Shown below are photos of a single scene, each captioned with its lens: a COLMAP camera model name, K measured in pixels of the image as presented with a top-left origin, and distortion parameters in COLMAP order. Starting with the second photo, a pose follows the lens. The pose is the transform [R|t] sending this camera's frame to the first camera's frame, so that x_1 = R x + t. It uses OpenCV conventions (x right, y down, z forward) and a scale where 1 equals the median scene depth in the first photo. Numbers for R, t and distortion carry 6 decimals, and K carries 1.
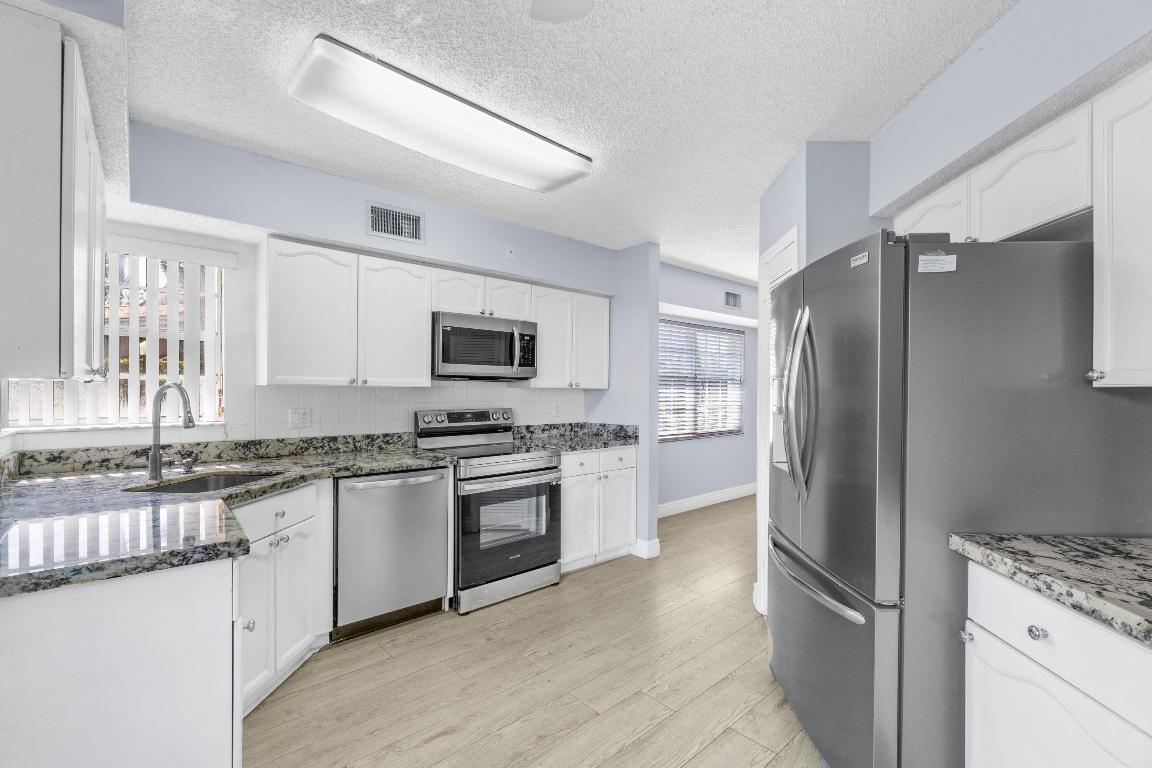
lens RADIAL K [[496.1, 0, 577.1], [0, 496.1, 382.8], [0, 0, 1]] dist [-0.001497, 0.000161]
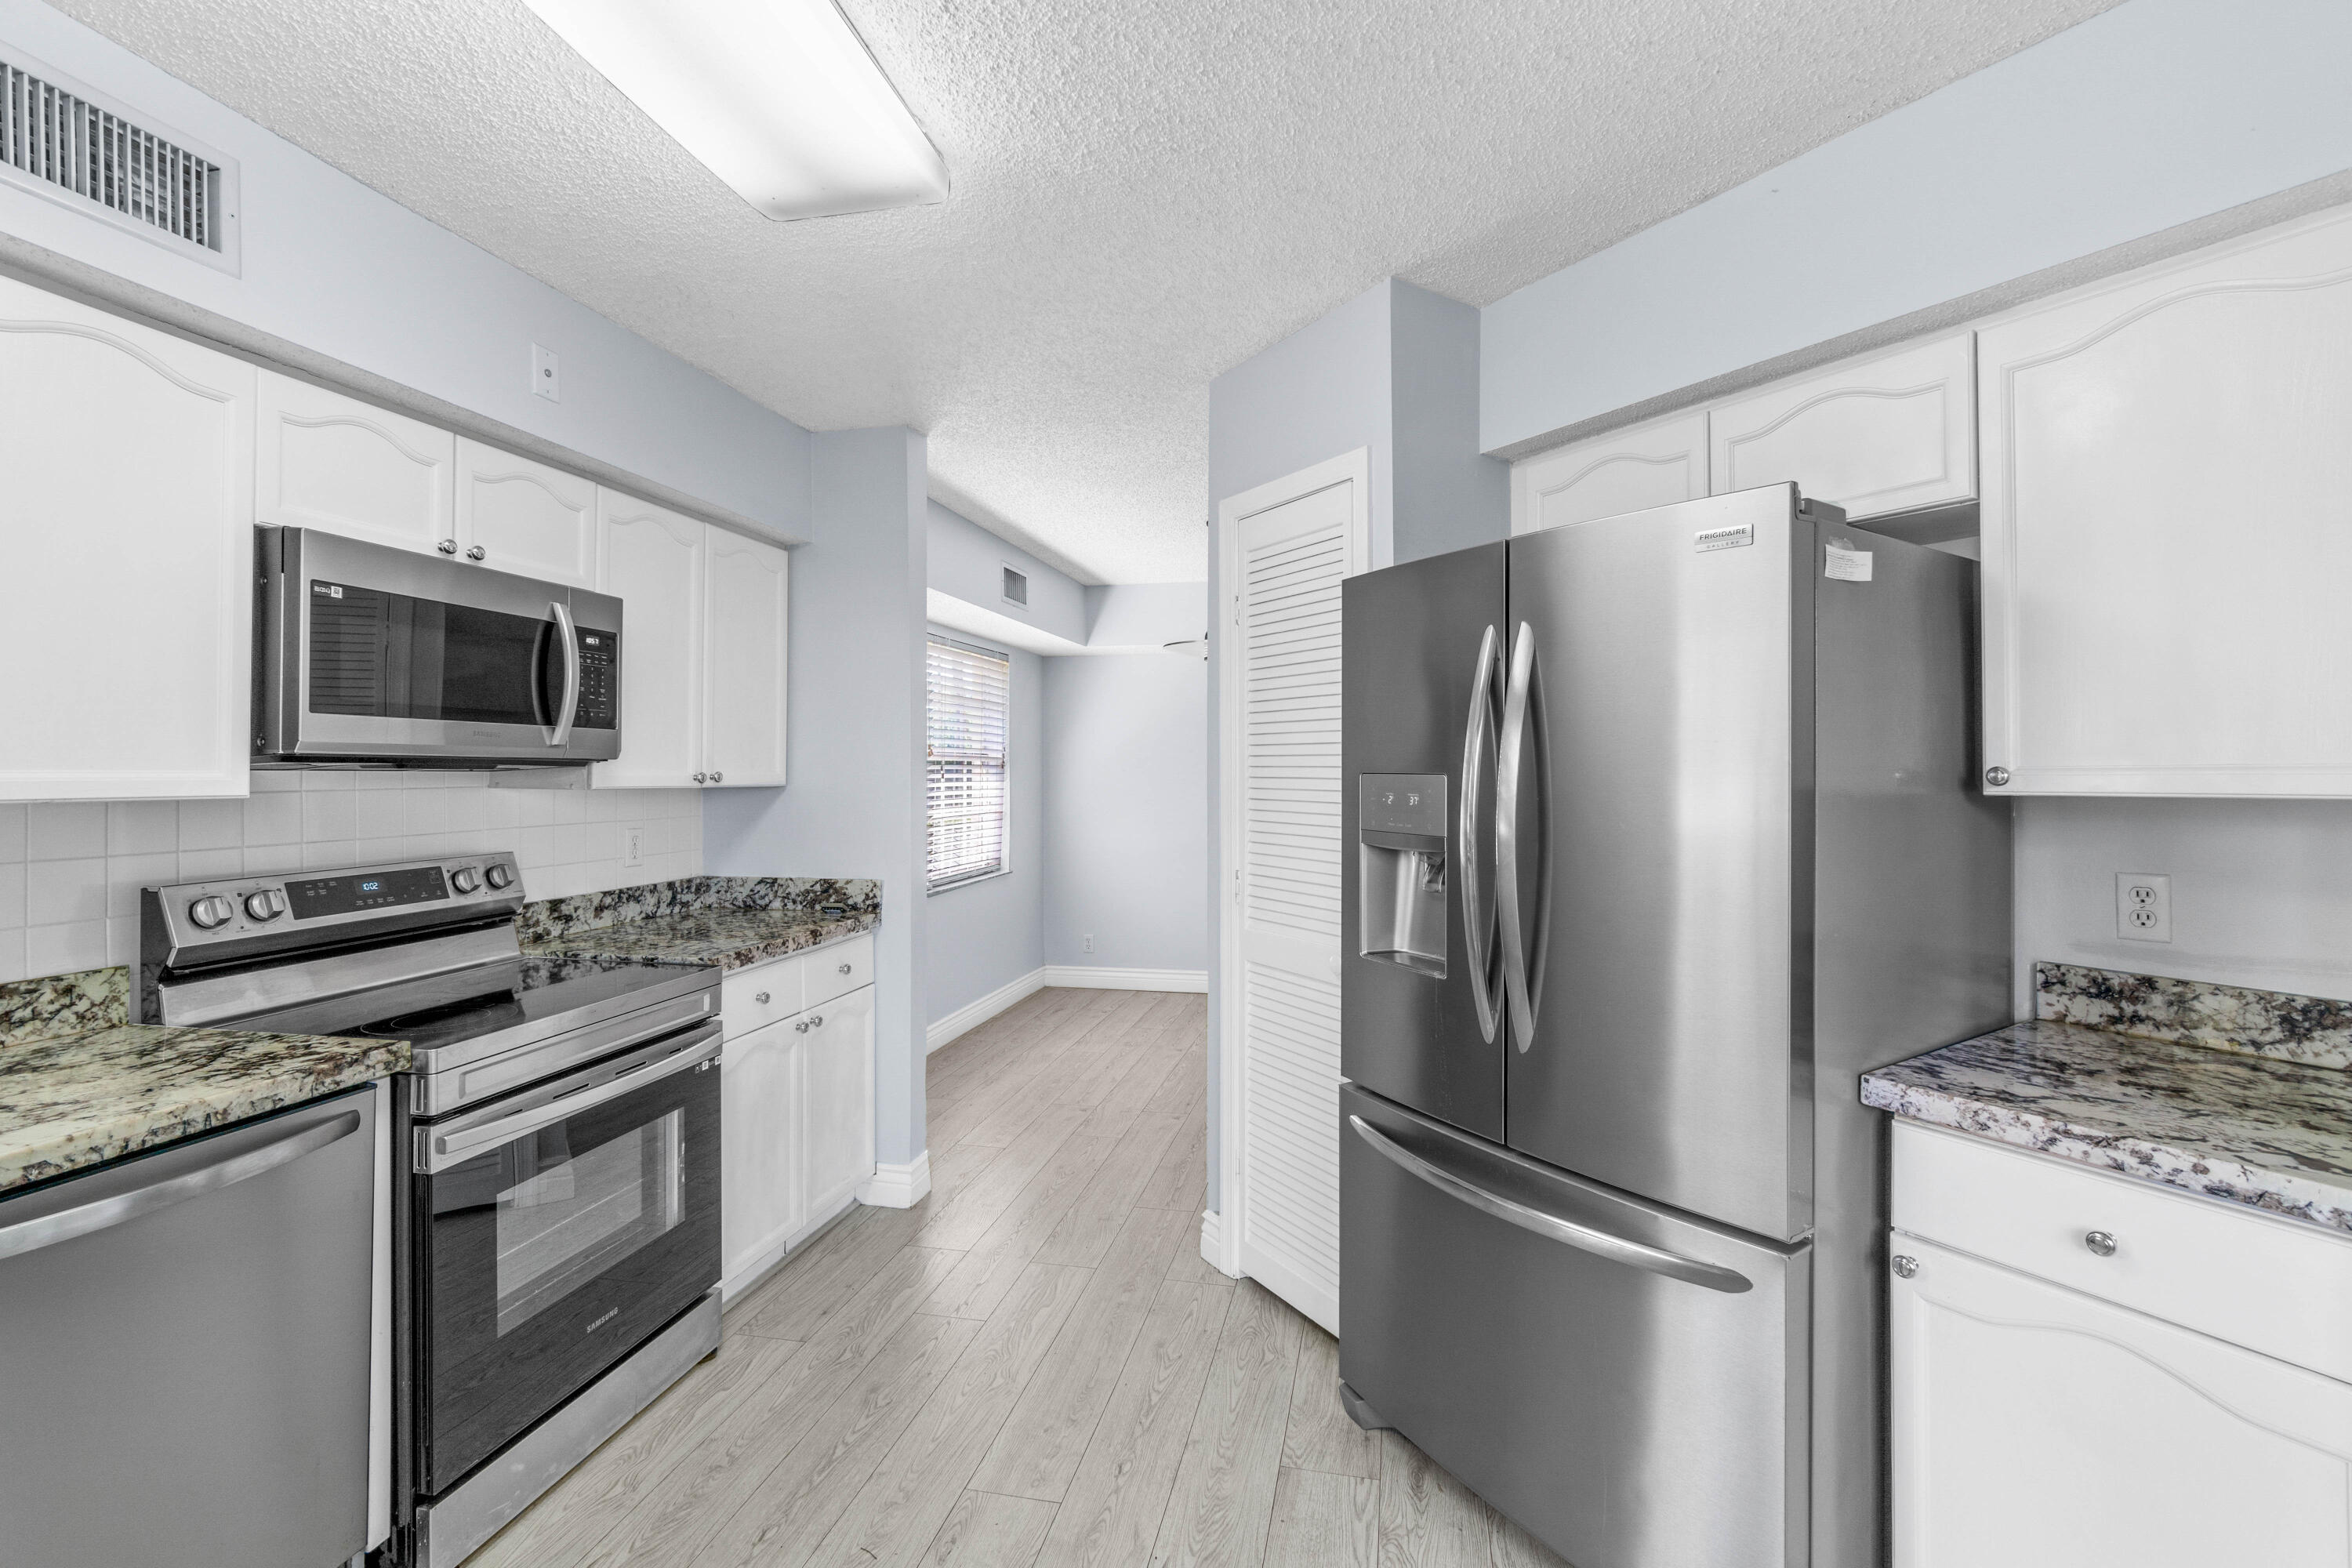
lens RADIAL K [[1026.8, 0, 1176.9], [0, 1026.8, 752.1], [0, 0, 1]] dist [-0.001719, 0.000041]
pose [[0.809566, 0.004771, 0.587010, -0.193361], [-0.002185, 0.999985, -0.005114, -0.013411], [-0.587025, 0.002858, 0.809563, 0.216993]]
